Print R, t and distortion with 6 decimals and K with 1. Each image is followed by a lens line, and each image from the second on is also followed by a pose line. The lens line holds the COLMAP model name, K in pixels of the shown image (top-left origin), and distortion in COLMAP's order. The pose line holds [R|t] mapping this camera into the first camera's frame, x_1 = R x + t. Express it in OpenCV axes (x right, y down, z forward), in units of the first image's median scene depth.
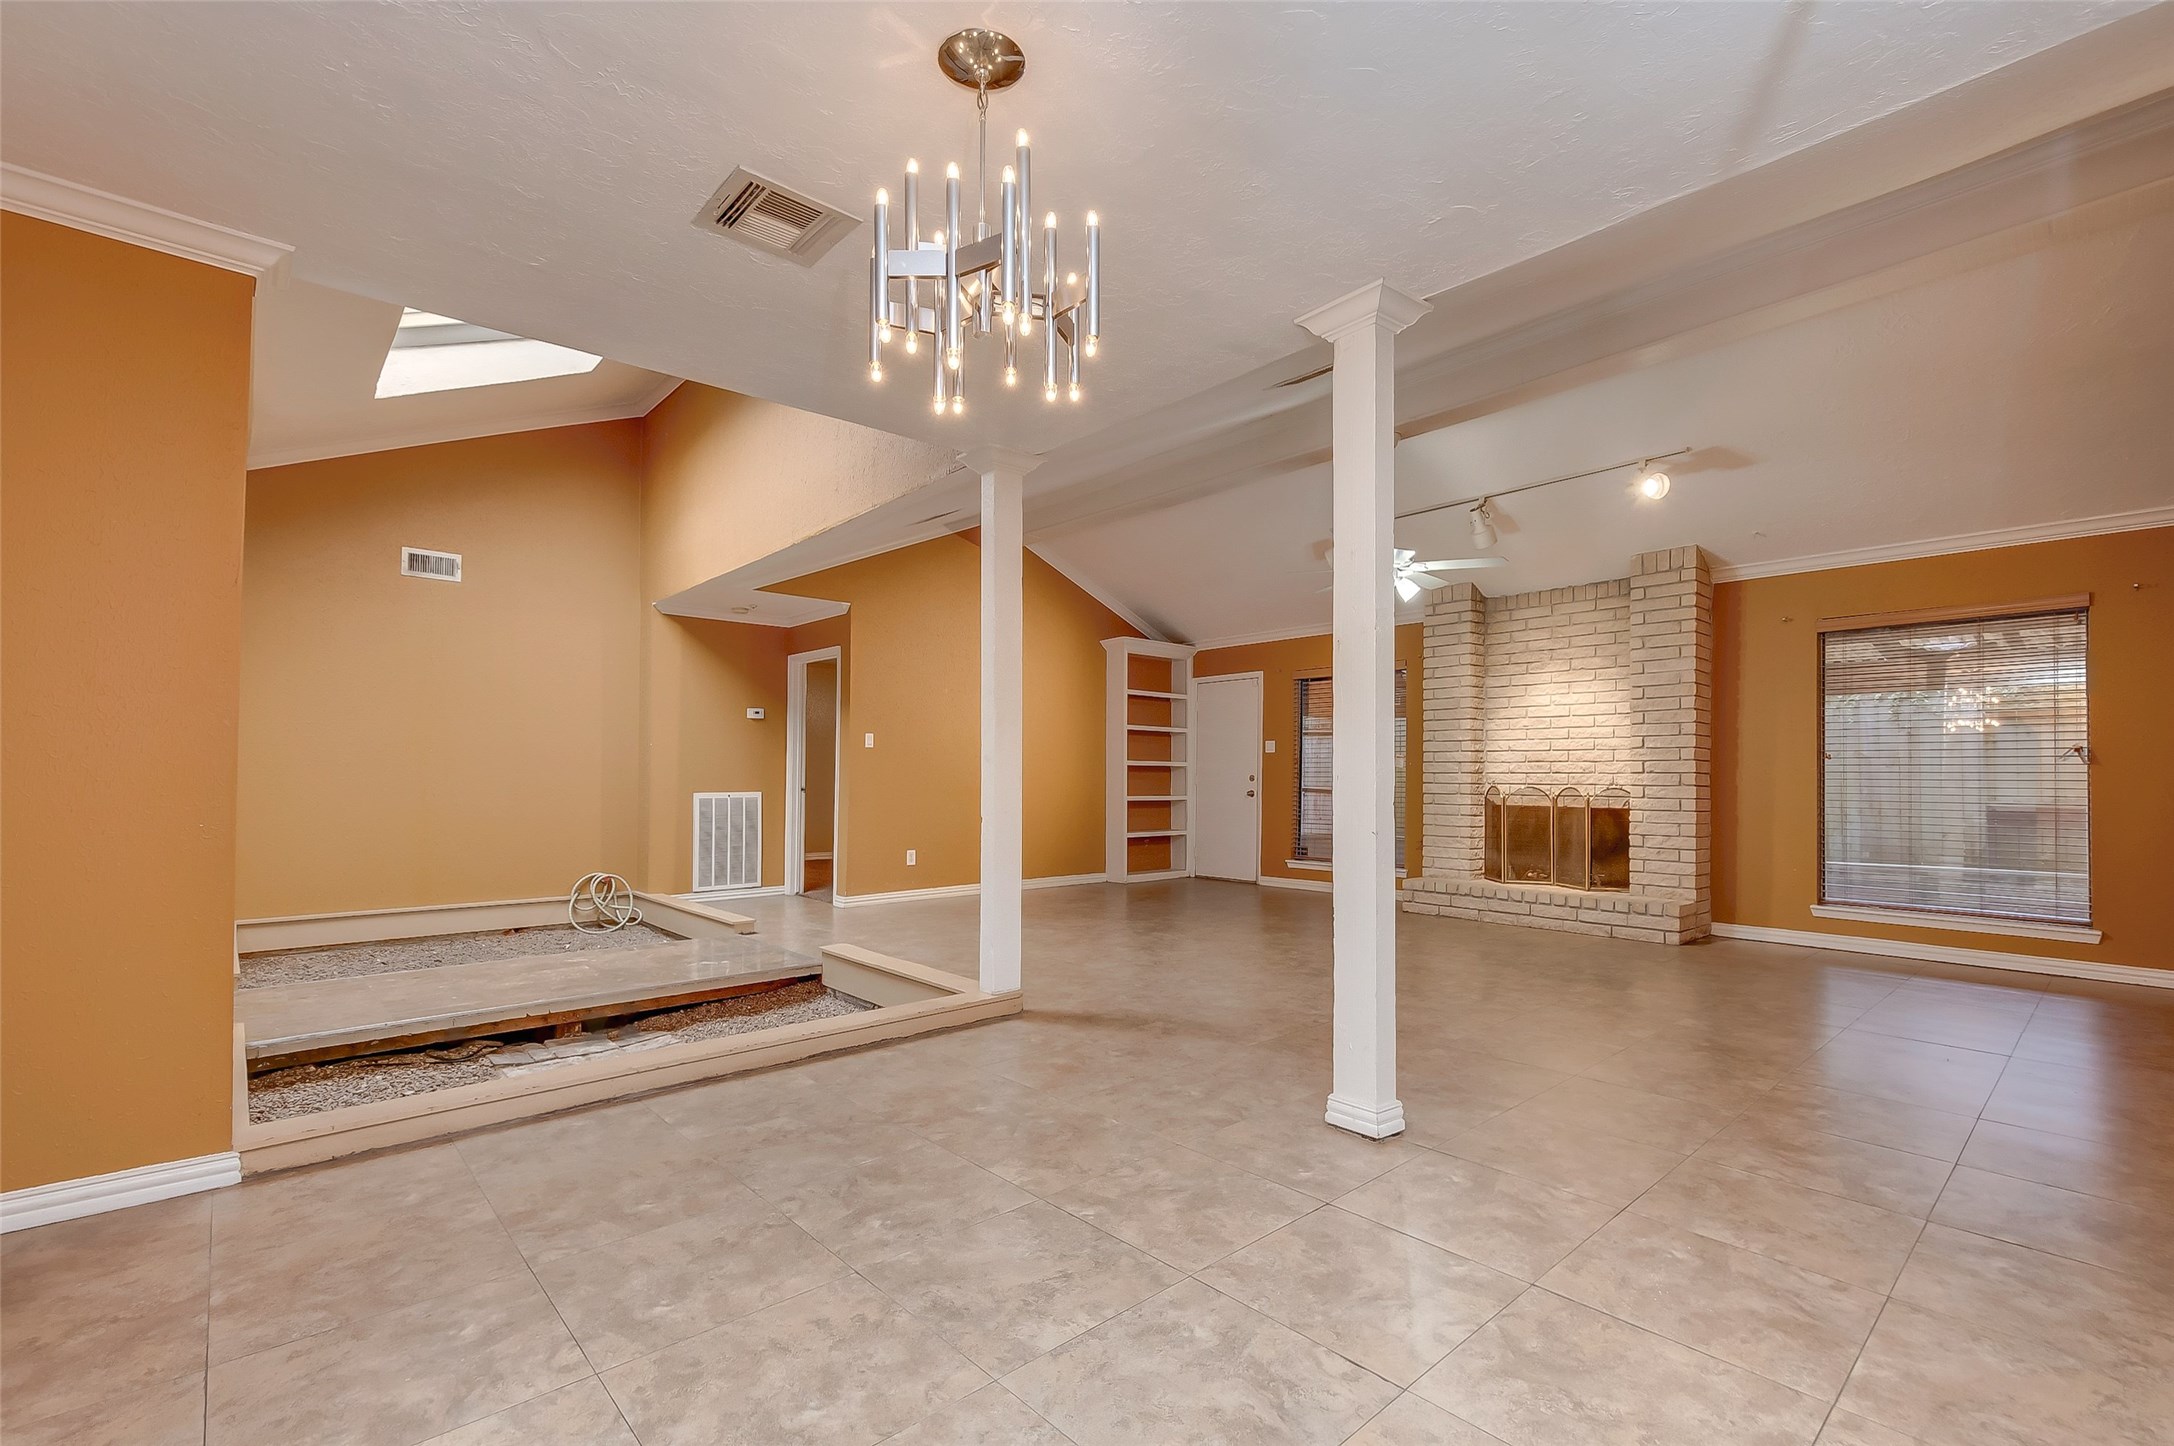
lens RADIAL K [[940.3, 0, 1116.8], [0, 940.3, 766.7], [0, 0, 1]] dist [0.012213, 0.000068]
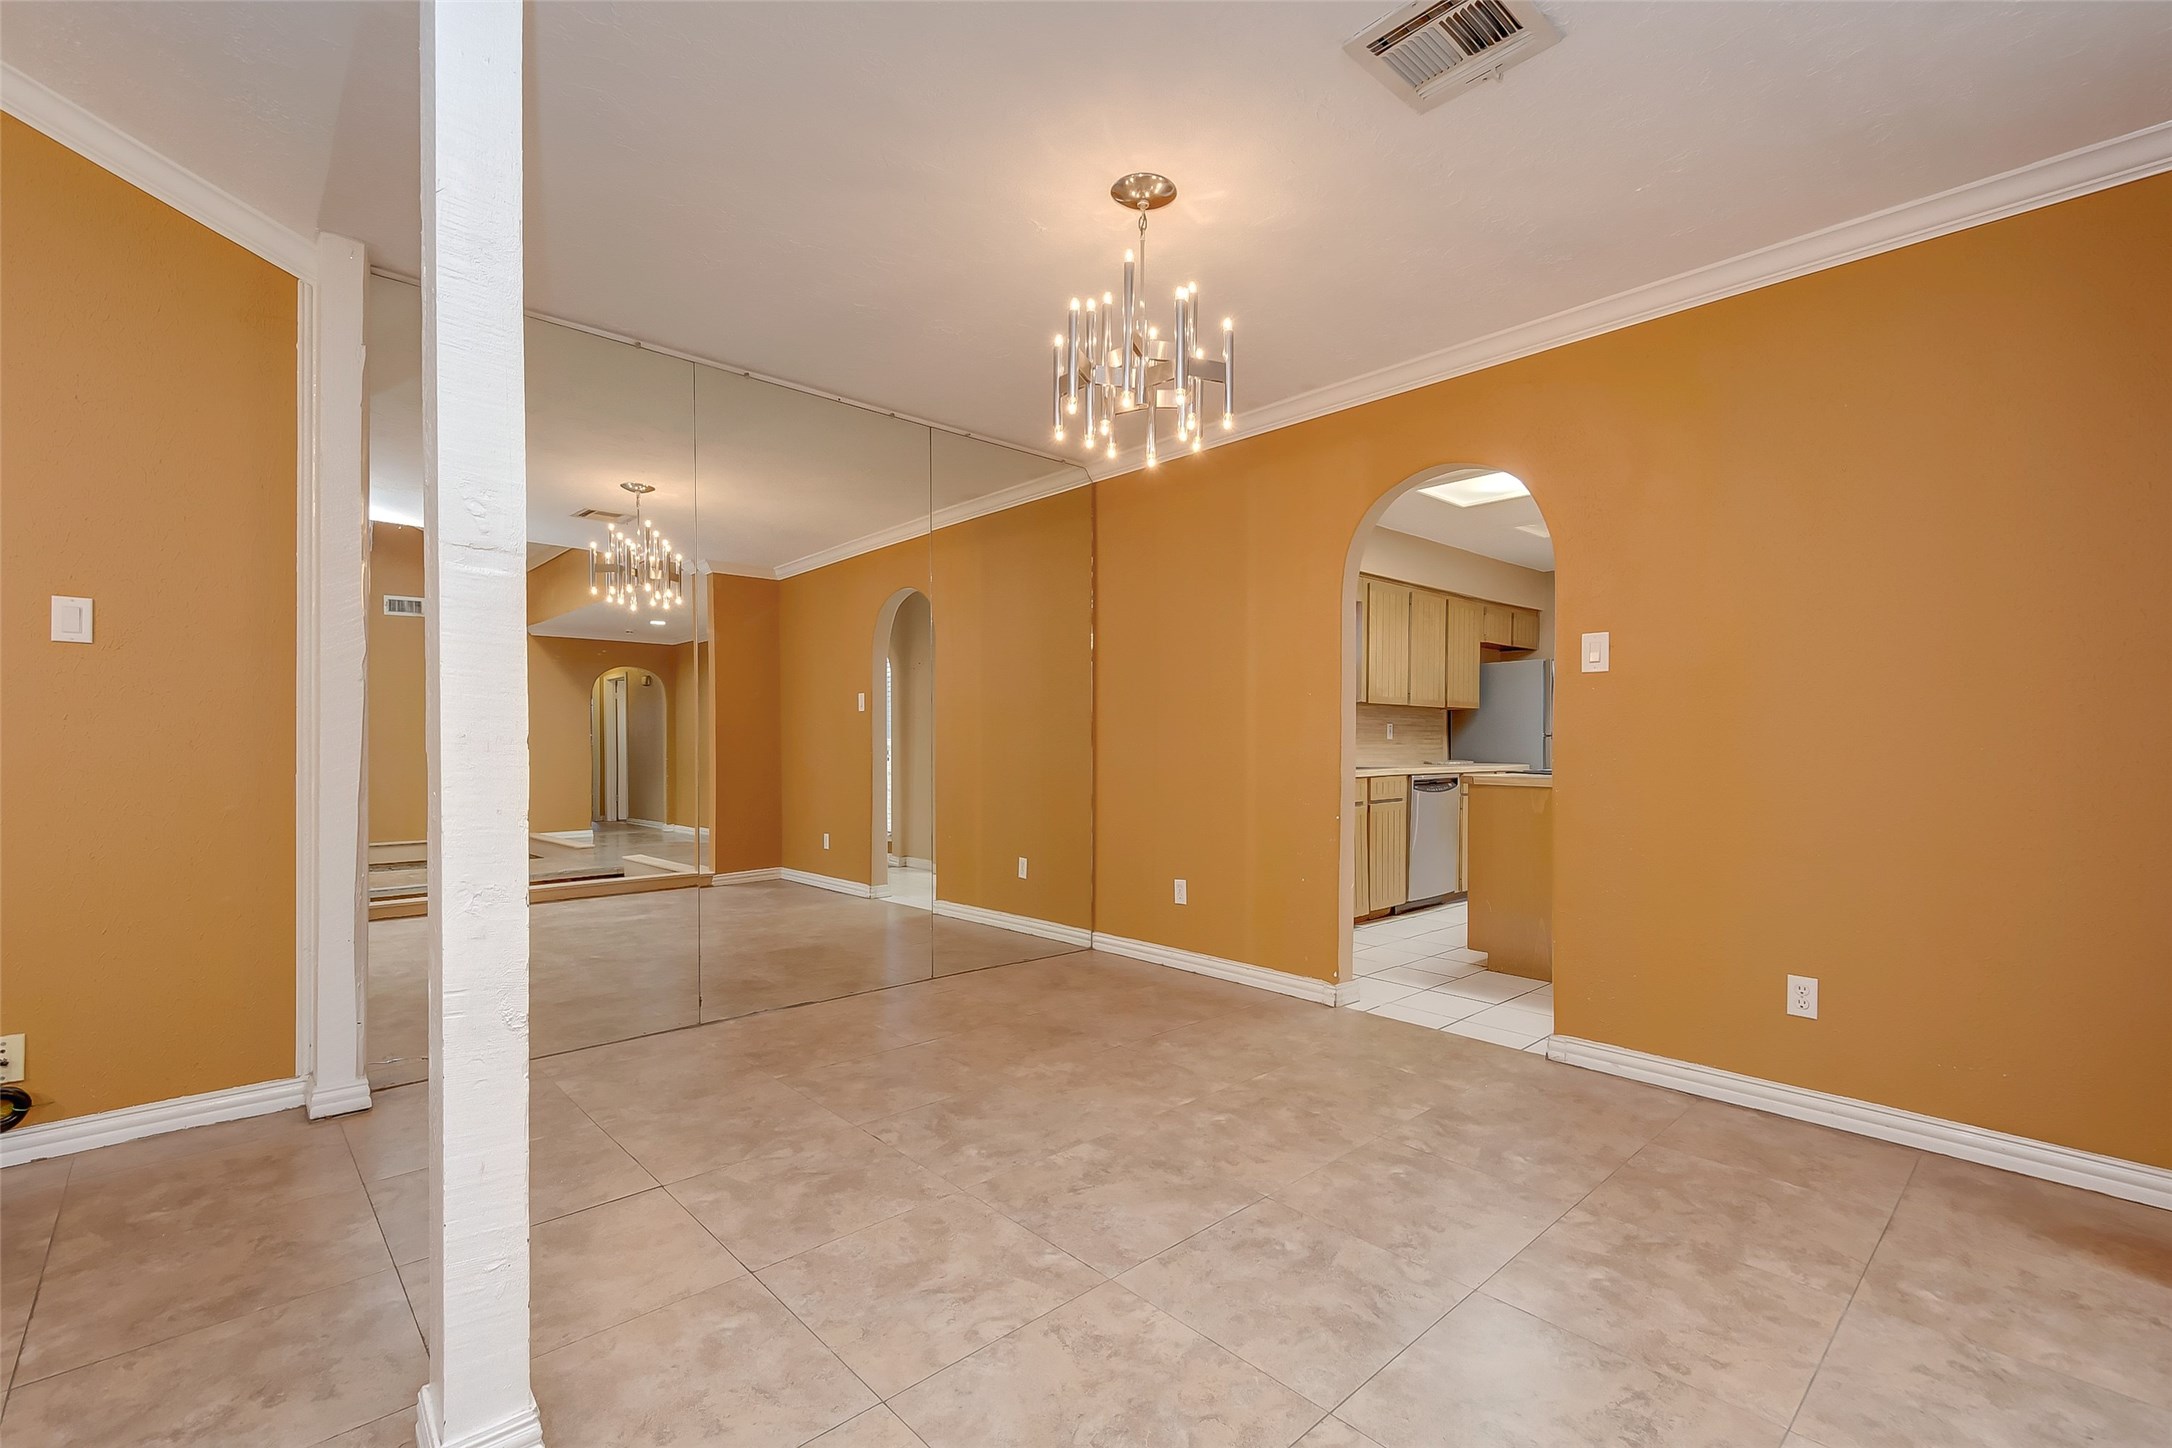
lens RADIAL K [[975.7, 0, 1117.5], [0, 975.7, 761.5], [0, 0, 1]] dist [0.023287, -0.000489]
pose [[-0.999782, -0.007946, -0.019299, -0.025077], [-0.008210, 0.999873, 0.013646, 0.005760], [0.019188, 0.013801, -0.999721, 0.685067]]
